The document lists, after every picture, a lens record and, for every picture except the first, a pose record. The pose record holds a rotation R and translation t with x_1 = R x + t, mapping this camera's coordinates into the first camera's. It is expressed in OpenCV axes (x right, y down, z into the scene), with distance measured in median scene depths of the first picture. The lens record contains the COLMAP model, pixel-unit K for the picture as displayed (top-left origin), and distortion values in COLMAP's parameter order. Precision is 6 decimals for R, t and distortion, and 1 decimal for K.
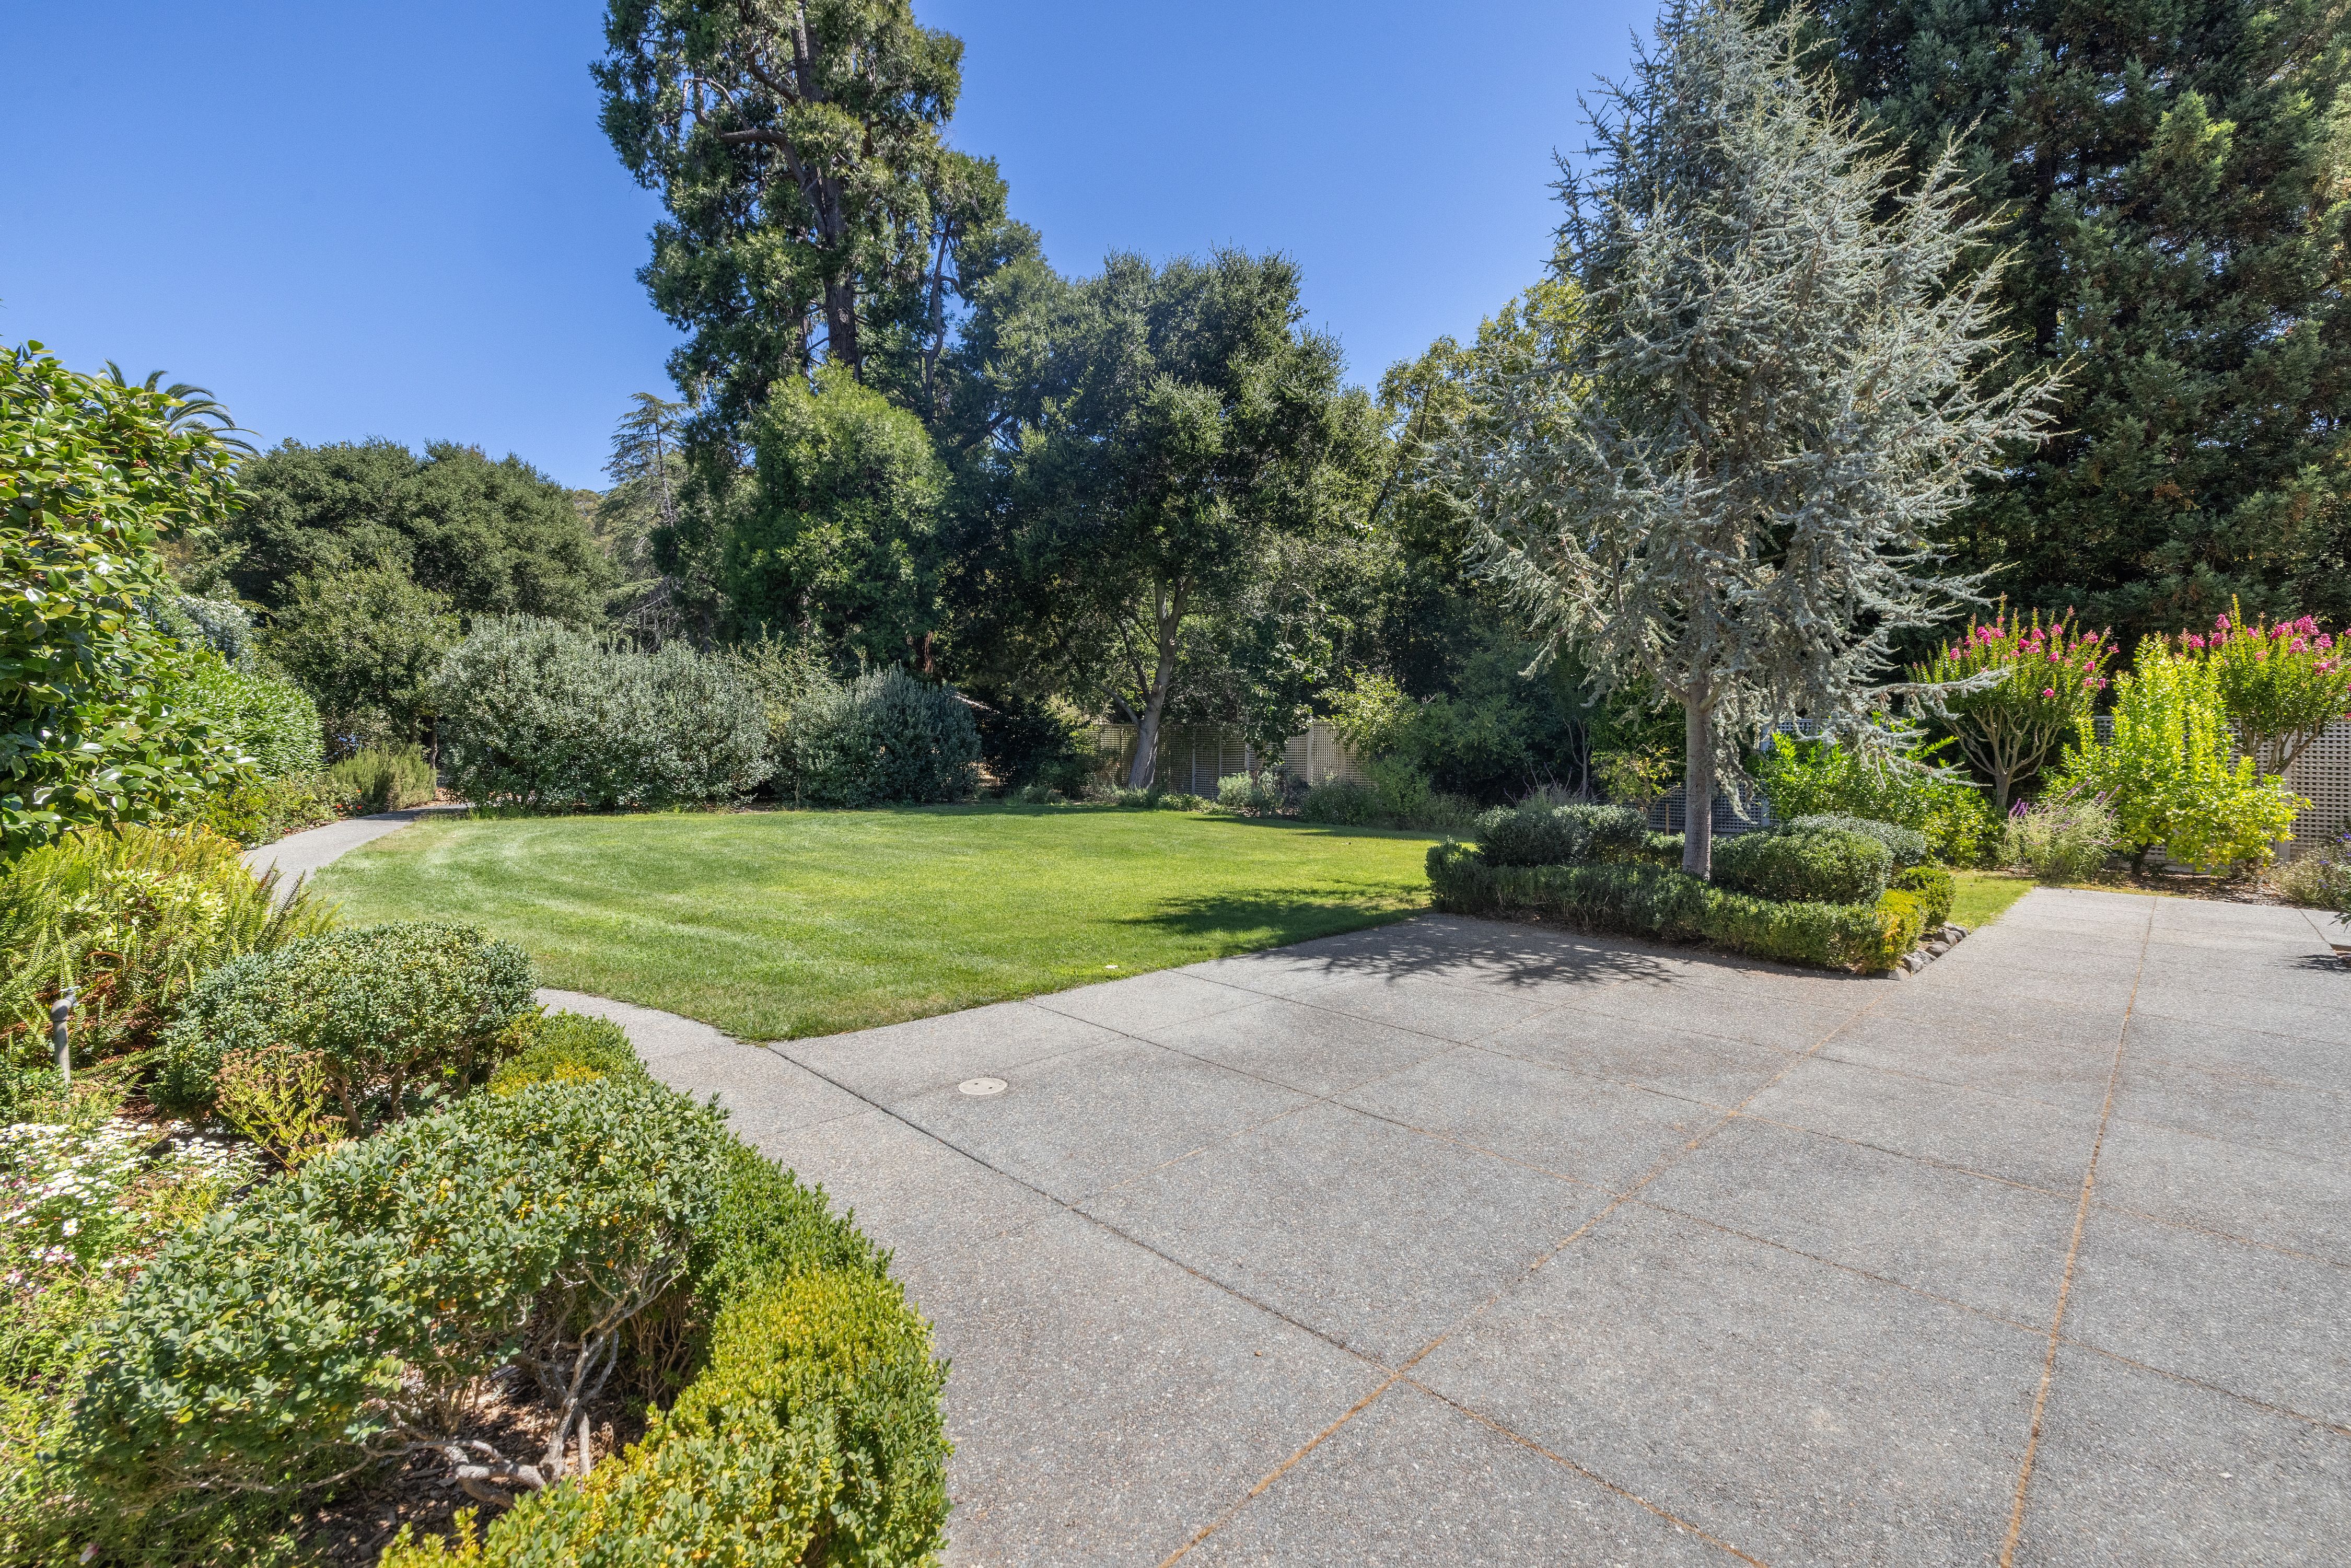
lens RADIAL K [[986.4, 0, 1178.7], [0, 986.4, 778.1], [0, 0, 1]] dist [-0.000339, -0.000219]
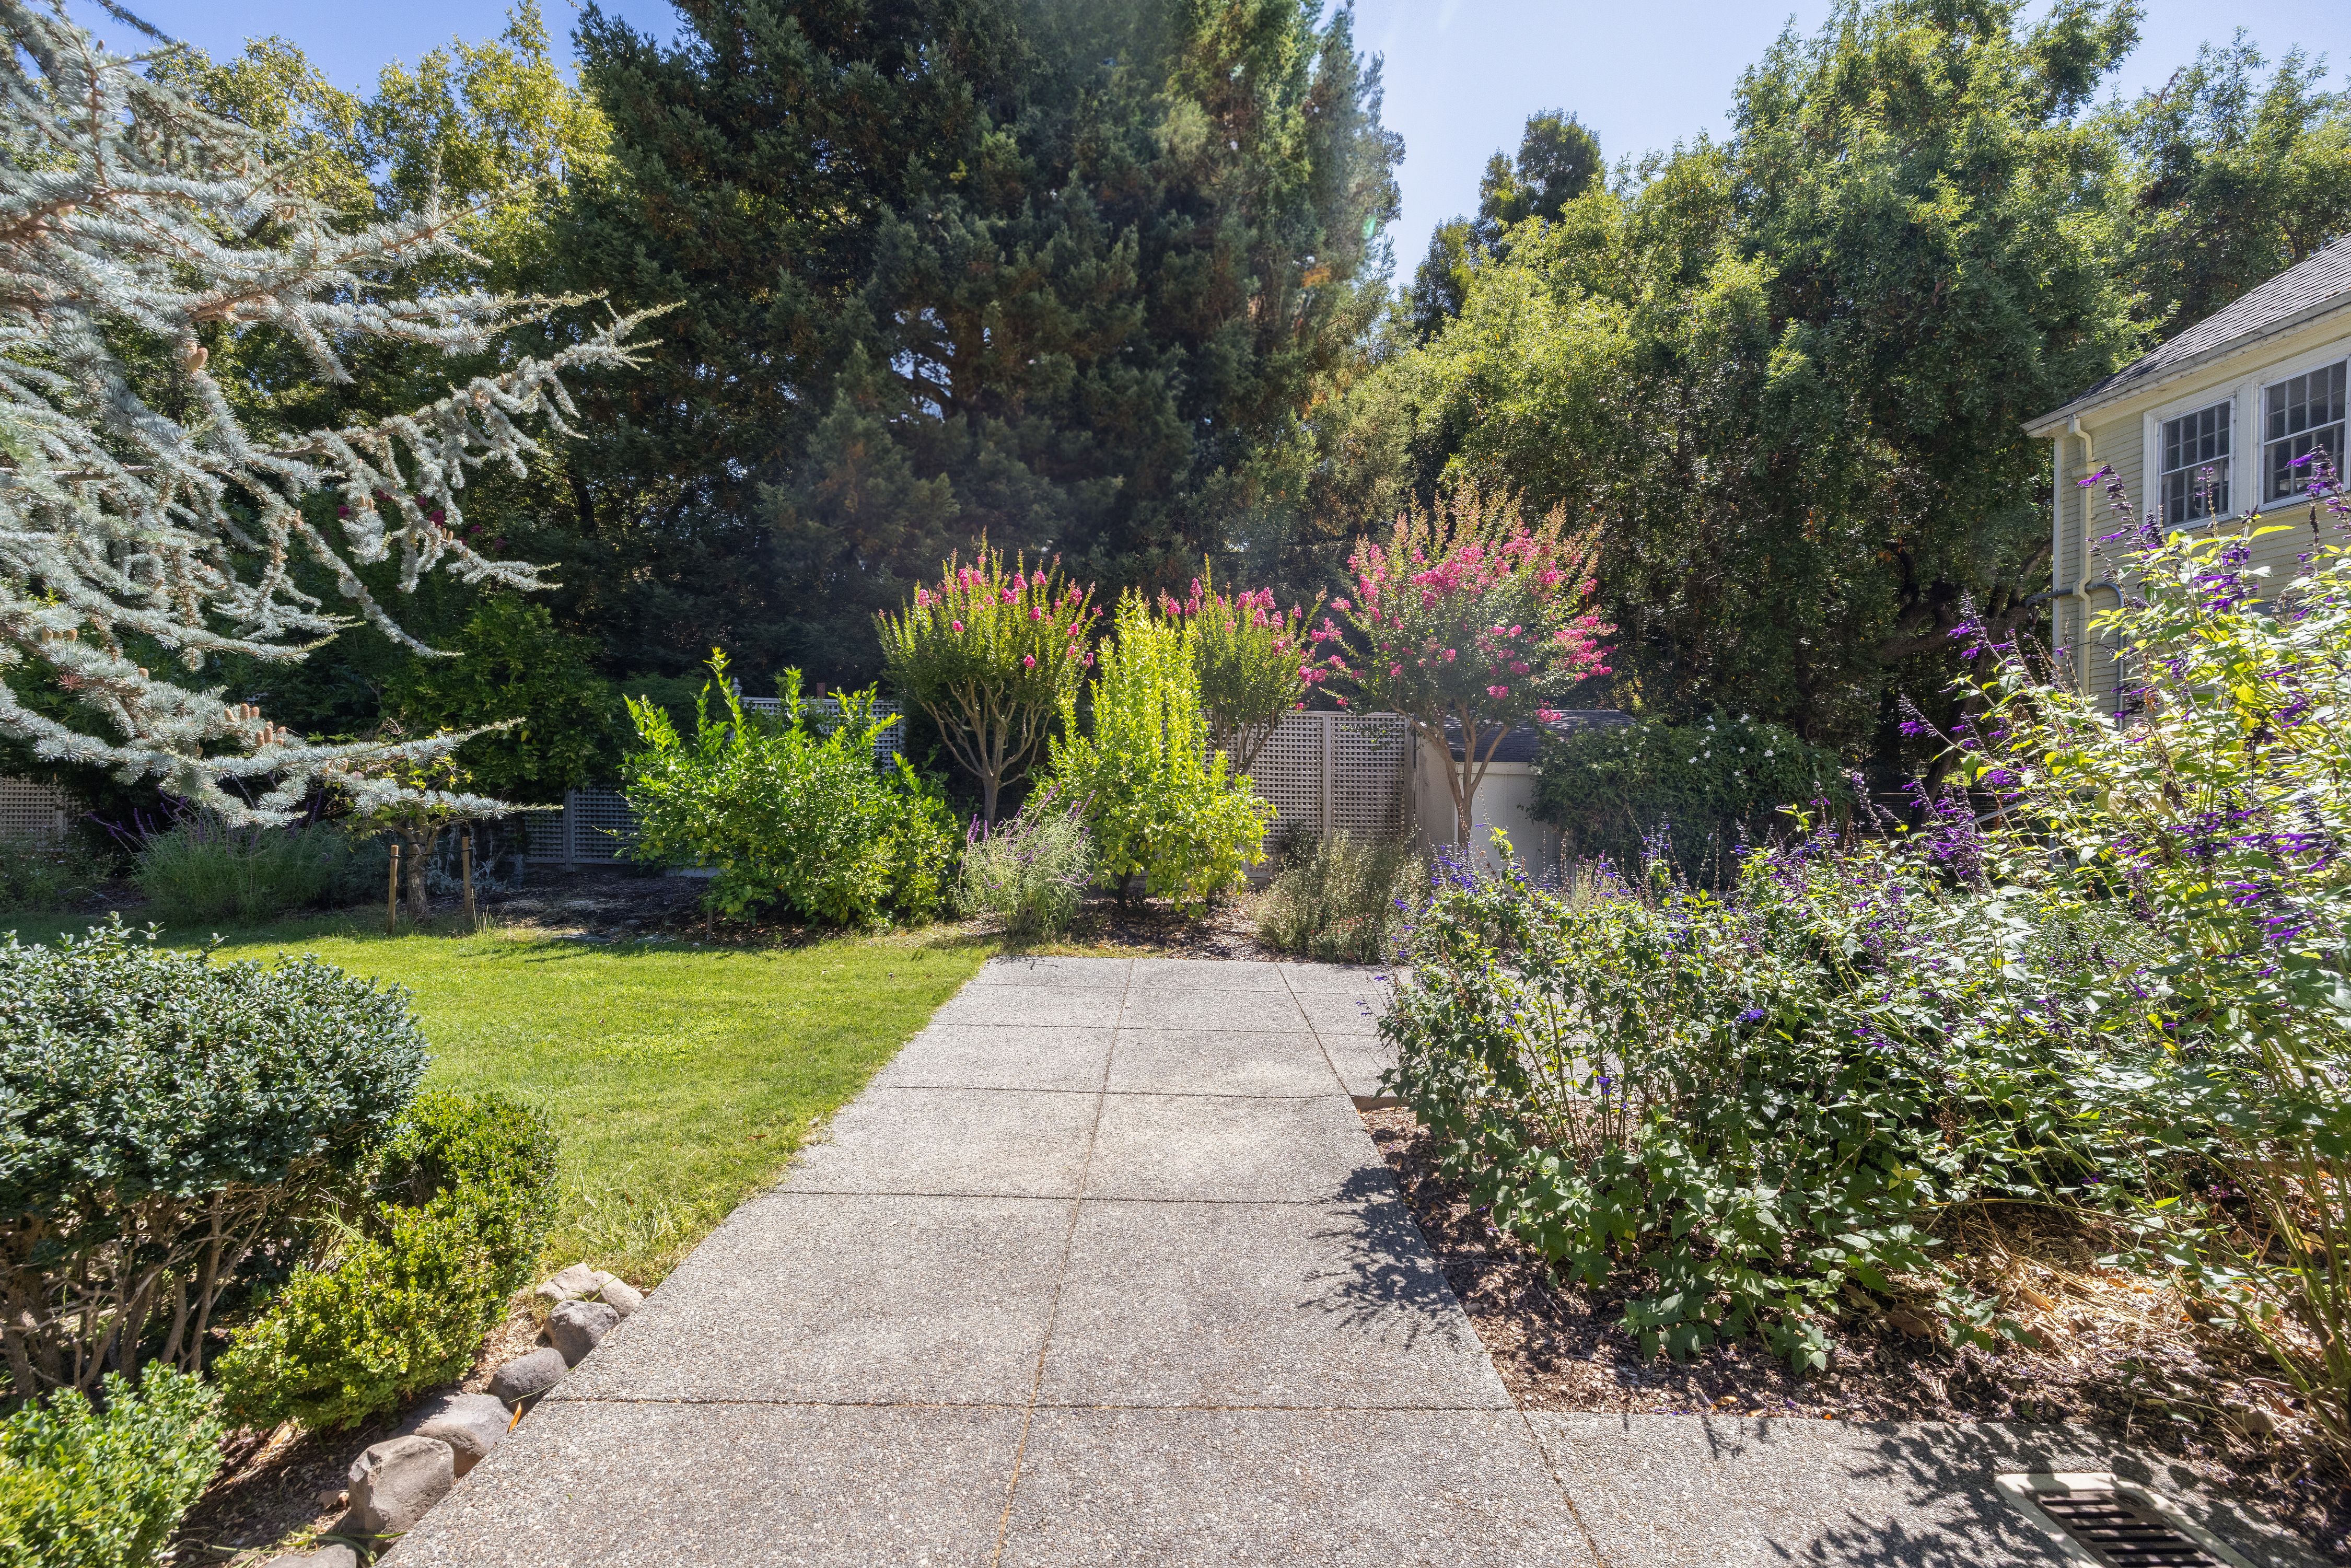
lens RADIAL K [[986.4, 0, 1173.1], [0, 986.4, 780.0], [0, 0, 1]] dist [-0.000339, -0.000219]
pose [[0.700758, -0.005390, 0.713378, 0.427052], [0.009029, 0.999958, -0.001314, 0.000831], [-0.713342, 0.007362, 0.700778, 0.408877]]
